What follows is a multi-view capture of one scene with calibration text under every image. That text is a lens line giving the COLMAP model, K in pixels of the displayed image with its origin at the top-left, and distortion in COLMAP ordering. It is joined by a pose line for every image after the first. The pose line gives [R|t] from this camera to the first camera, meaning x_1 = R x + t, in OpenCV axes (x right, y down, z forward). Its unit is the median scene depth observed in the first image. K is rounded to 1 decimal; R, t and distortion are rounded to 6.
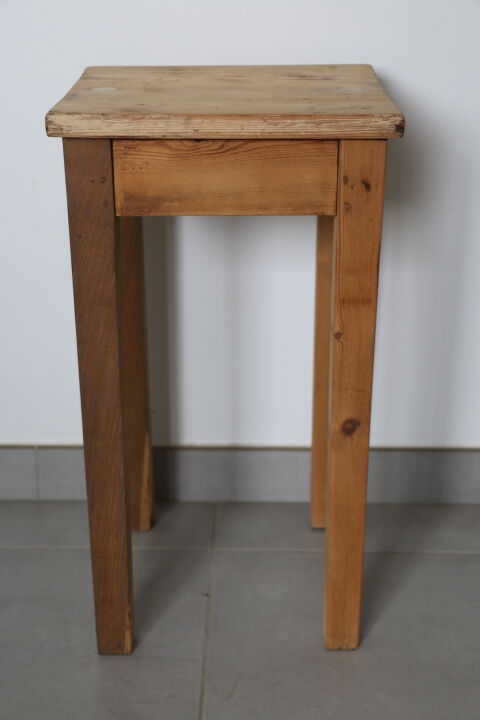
lens RADIAL K [[1195.8, 0, 240.0], [0, 1195.8, 360.0], [0, 0, 1]] dist [0.063675, 0.104662]
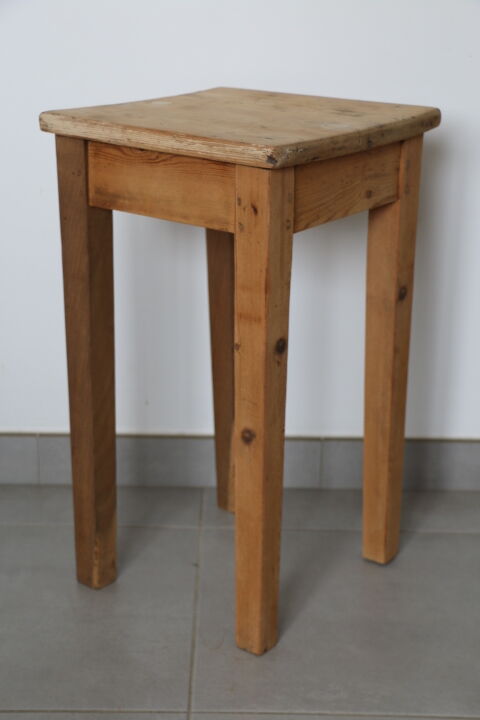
lens RADIAL K [[1195.8, 0, 240.0], [0, 1195.8, 360.0], [0, 0, 1]] dist [0.063675, 0.104662]
pose [[0.792500, 0.215892, -0.570381, 0.733737], [-0.234089, 0.971291, 0.042391, -0.057569], [0.563157, 0.099925, 0.820286, 0.129774]]
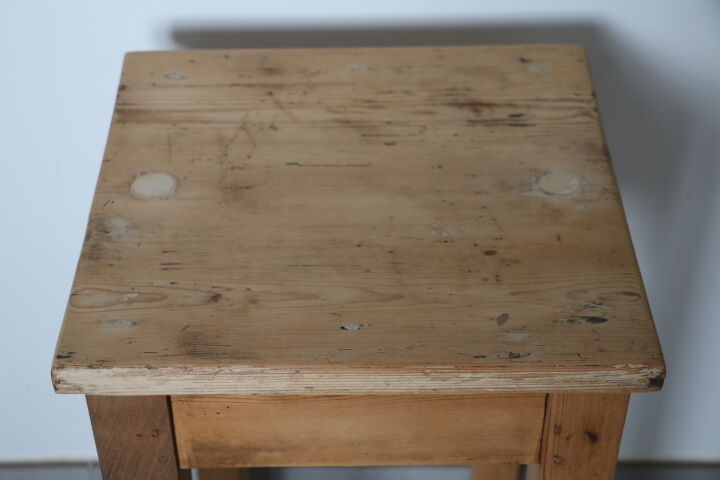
lens RADIAL K [[1346.4, 0, 344.4], [0, 1346.4, 239.7], [0, 0, 1]] dist [0.055240, 0.161012]
pose [[0.999922, -0.011927, -0.003662, -0.015605], [0.012475, 0.950427, 0.310699, -0.453487], [-0.000226, -0.310720, 0.950501, 0.383536]]
